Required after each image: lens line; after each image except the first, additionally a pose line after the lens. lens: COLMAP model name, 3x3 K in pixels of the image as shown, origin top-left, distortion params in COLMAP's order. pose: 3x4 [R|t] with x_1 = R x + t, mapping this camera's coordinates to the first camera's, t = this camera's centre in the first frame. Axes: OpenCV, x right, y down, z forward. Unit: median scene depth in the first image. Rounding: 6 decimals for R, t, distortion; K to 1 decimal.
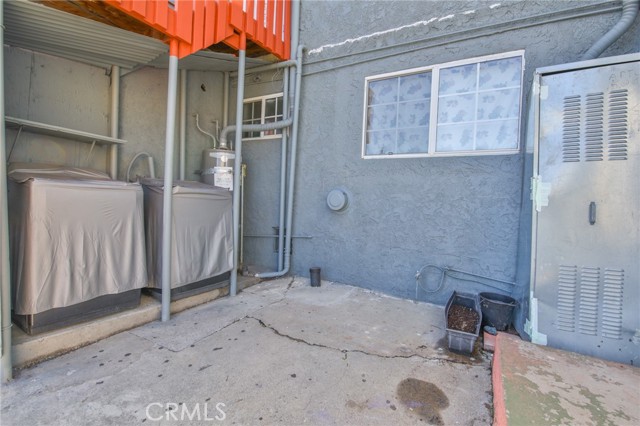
lens RADIAL K [[292.6, 0, 319.5], [0, 292.6, 208.0], [0, 0, 1]] dist [-0.007120, -0.006111]
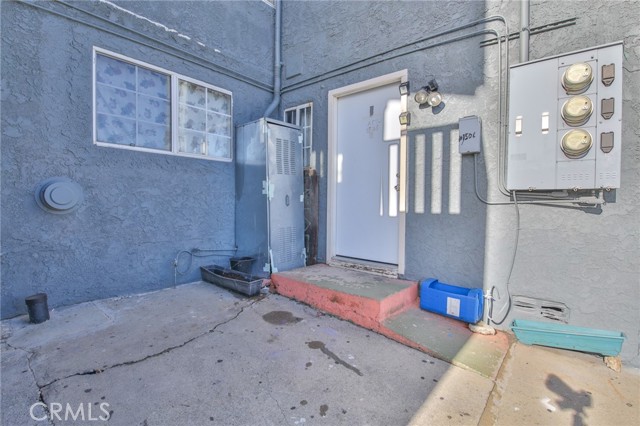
lens RADIAL K [[292.6, 0, 319.8], [0, 292.6, 207.9], [0, 0, 1]] dist [-0.007120, -0.006111]
pose [[0.174586, -0.062582, 0.982651, -0.632762], [0.025034, 0.997938, 0.059108, -0.027315], [-0.984324, 0.014281, 0.175793, 0.264736]]
